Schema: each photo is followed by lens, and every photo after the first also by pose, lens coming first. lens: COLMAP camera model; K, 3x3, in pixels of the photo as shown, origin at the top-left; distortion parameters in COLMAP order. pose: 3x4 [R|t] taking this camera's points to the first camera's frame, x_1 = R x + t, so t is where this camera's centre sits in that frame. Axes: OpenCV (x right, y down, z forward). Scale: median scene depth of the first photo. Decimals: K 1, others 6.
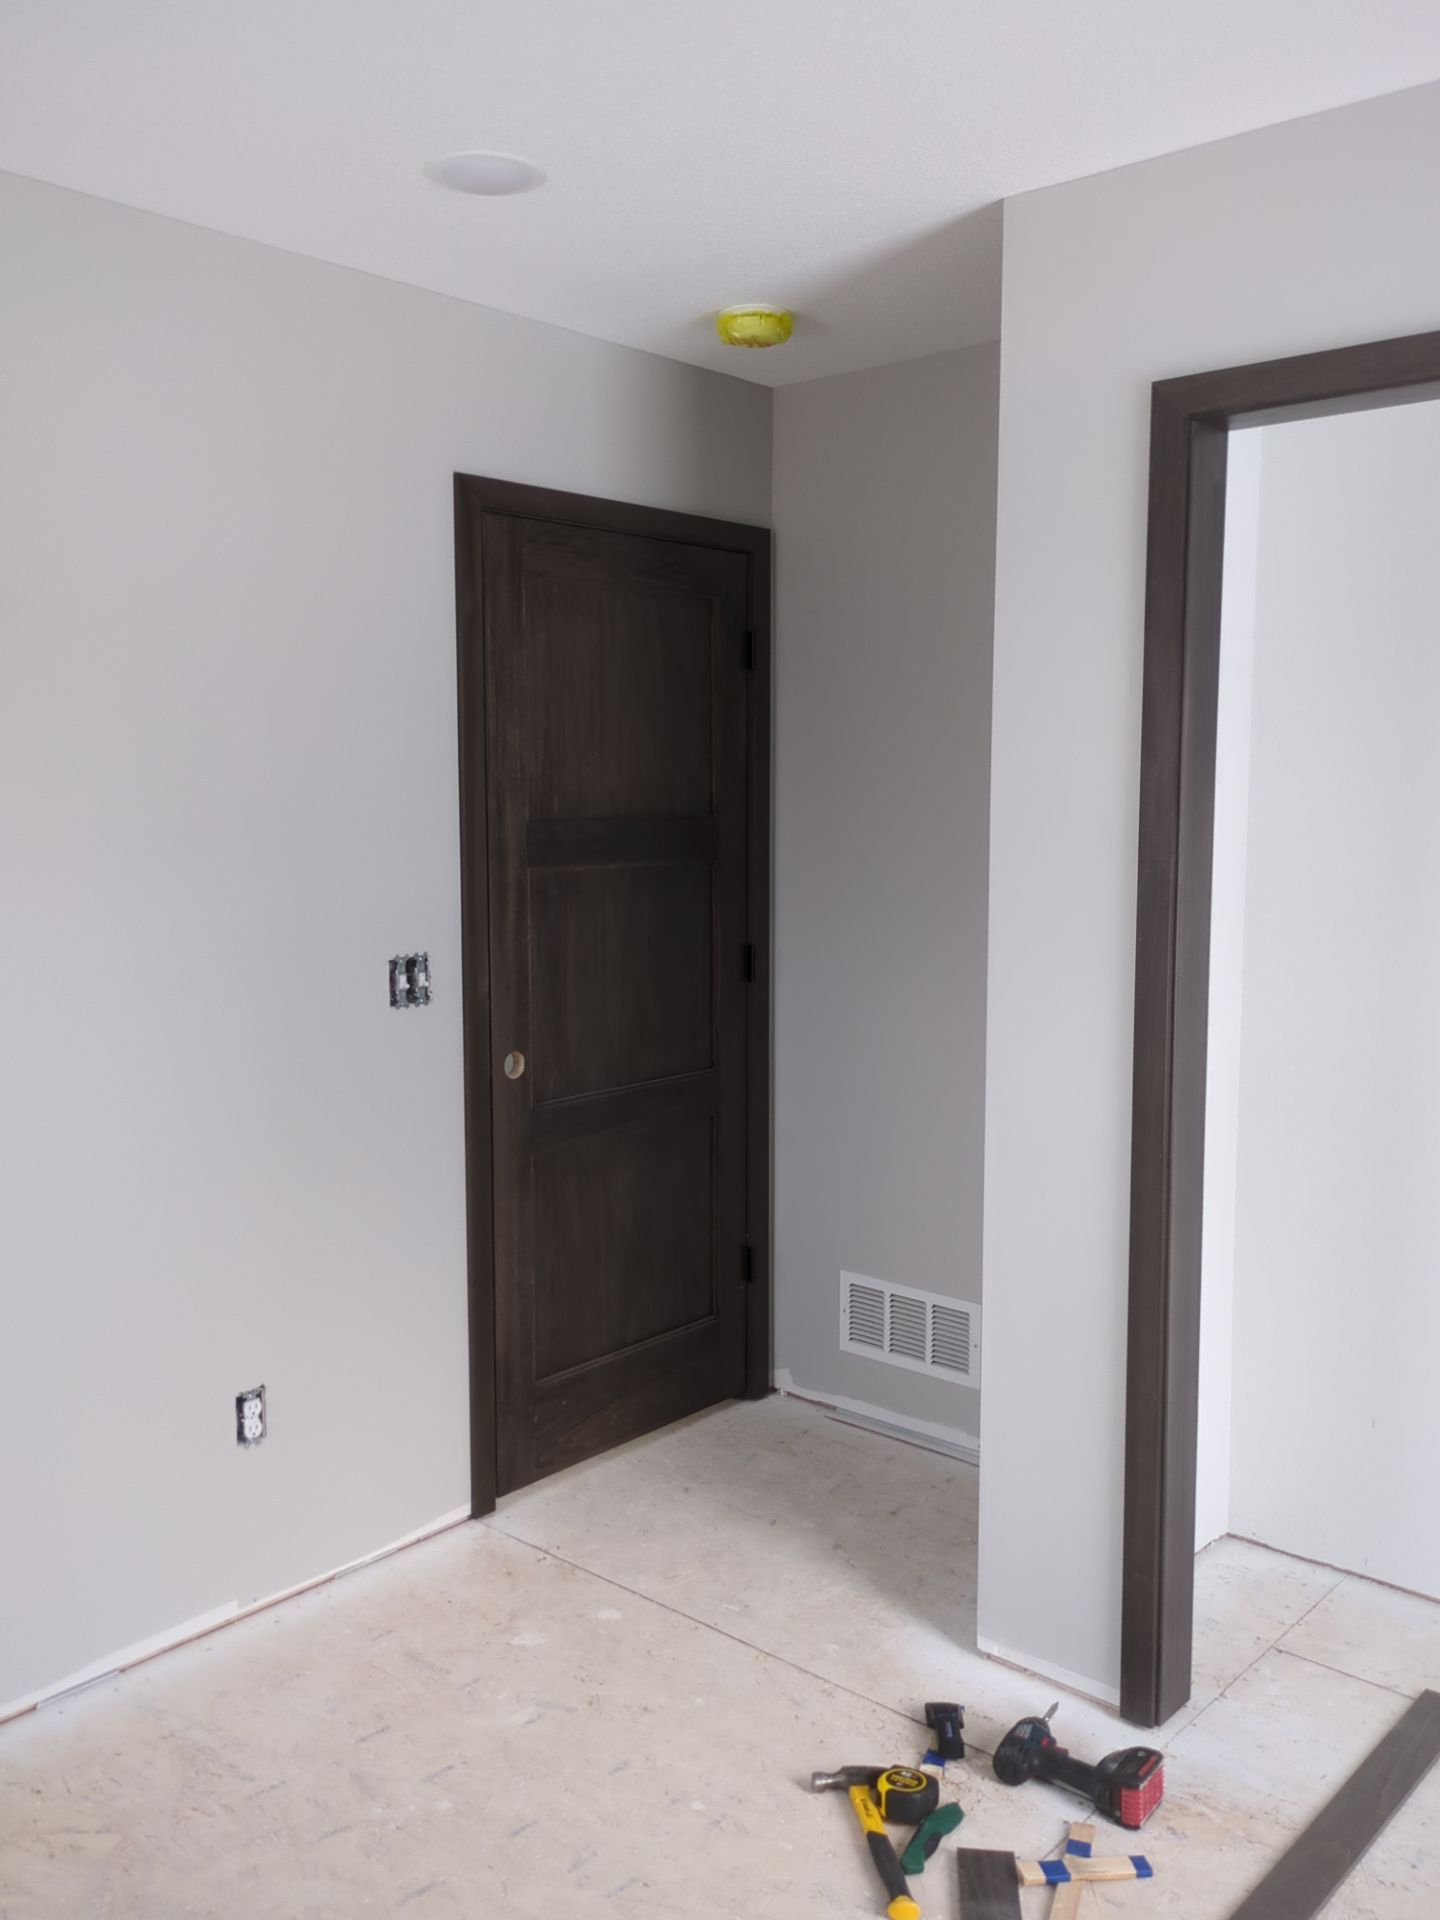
lens RADIAL K [[1639.0, 0, 720.0], [0, 1639.0, 960.0], [0, 0, 1]] dist [-0.000867, 0.003070]
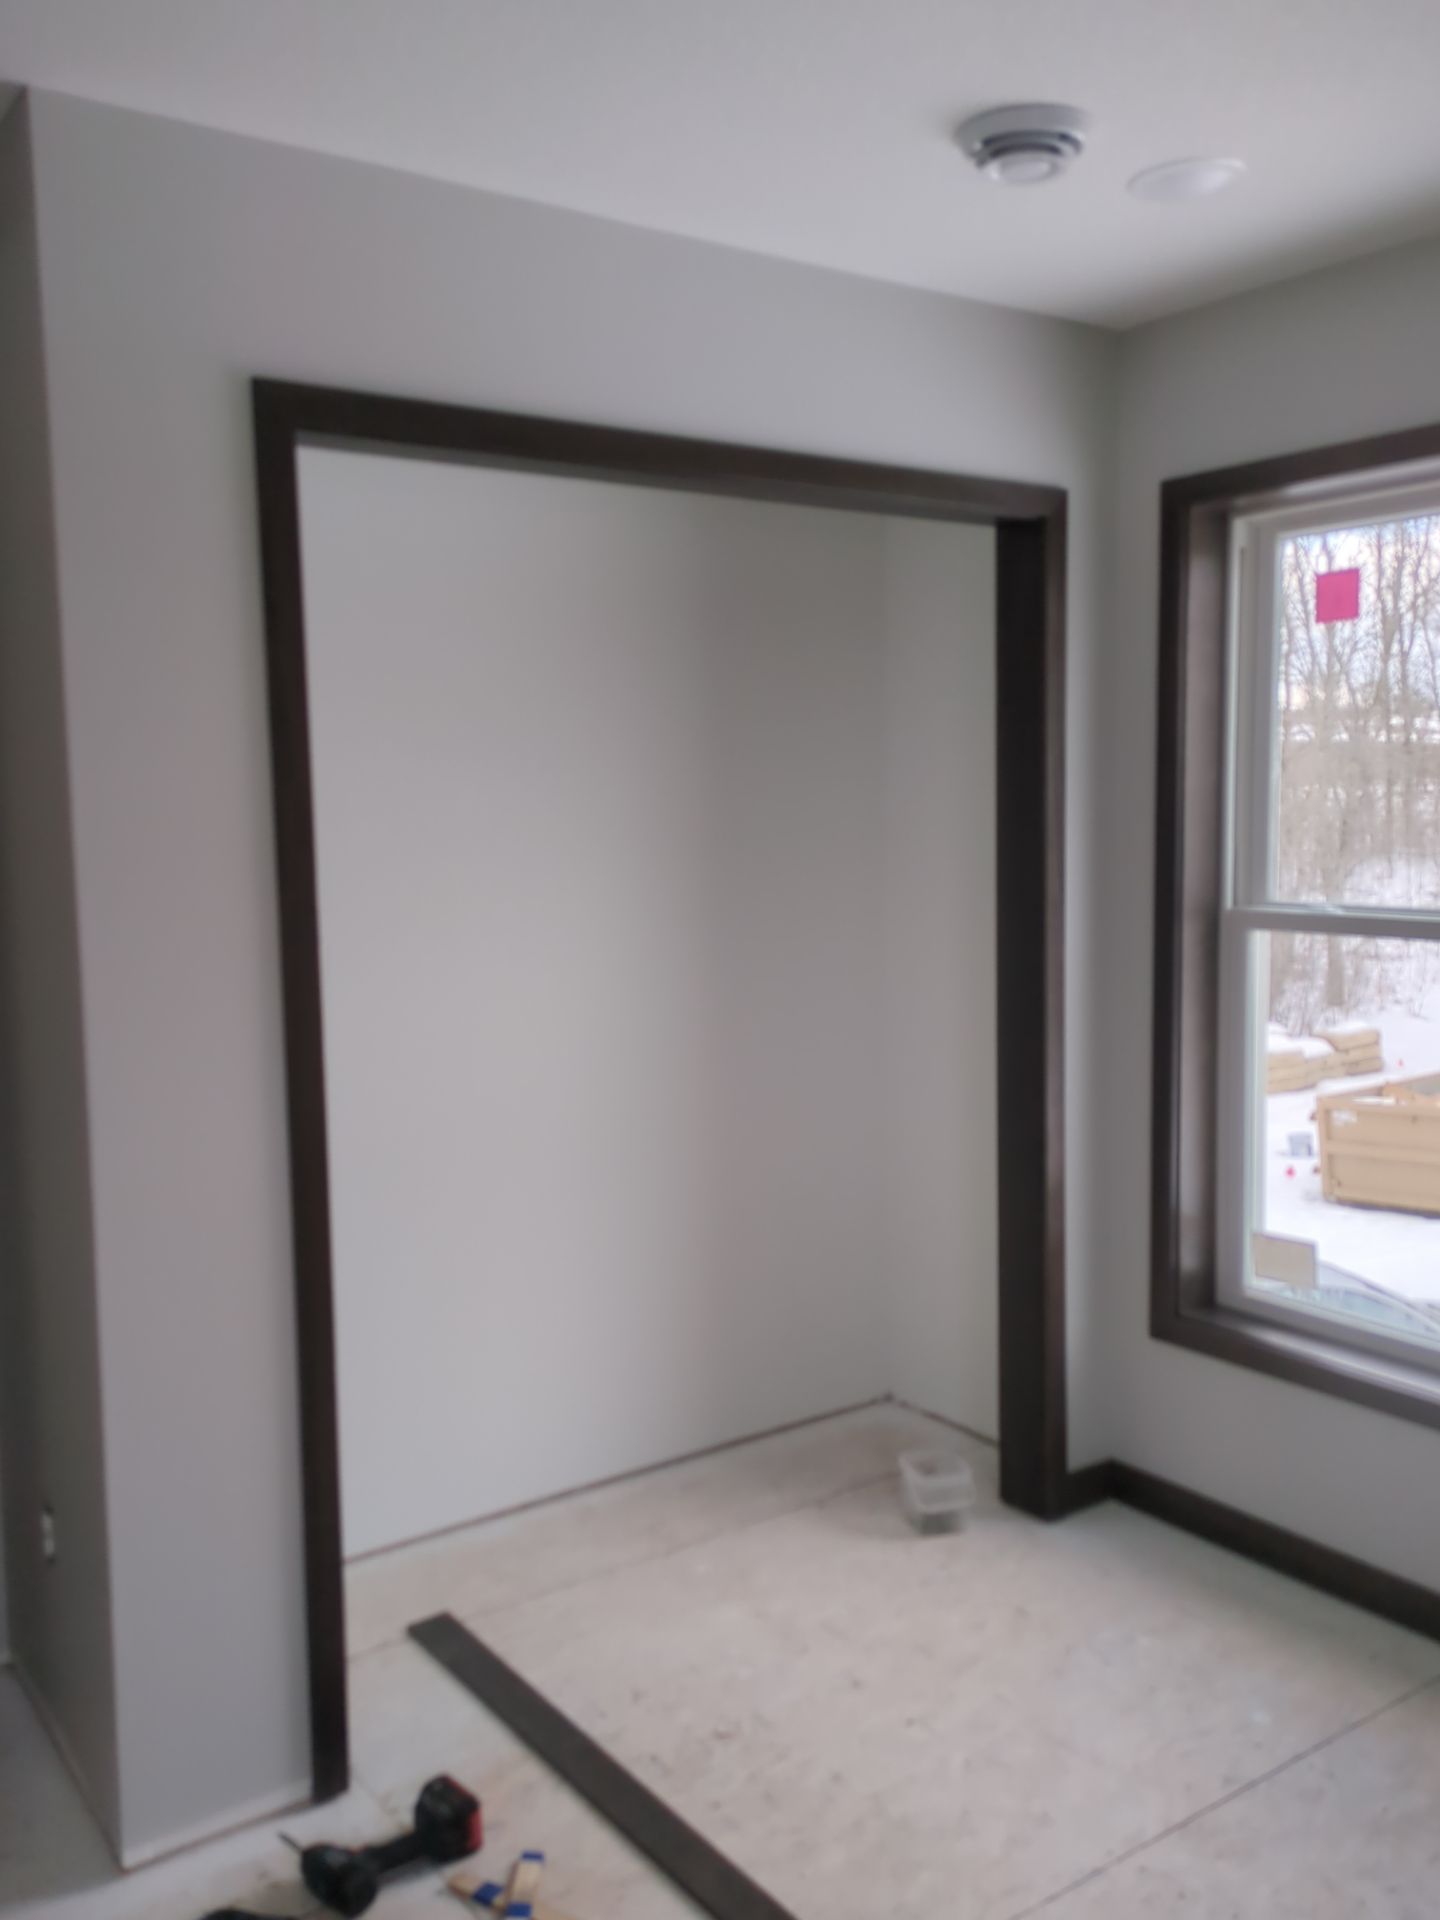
lens RADIAL K [[1639.0, 0, 720.0], [0, 1639.0, 960.0], [0, 0, 1]] dist [-0.000867, 0.003070]
pose [[0.221092, -0.110420, 0.968982, -0.608894], [0.117886, 0.989310, 0.085839, -0.074556], [-0.968102, 0.095251, 0.231745, 0.558301]]
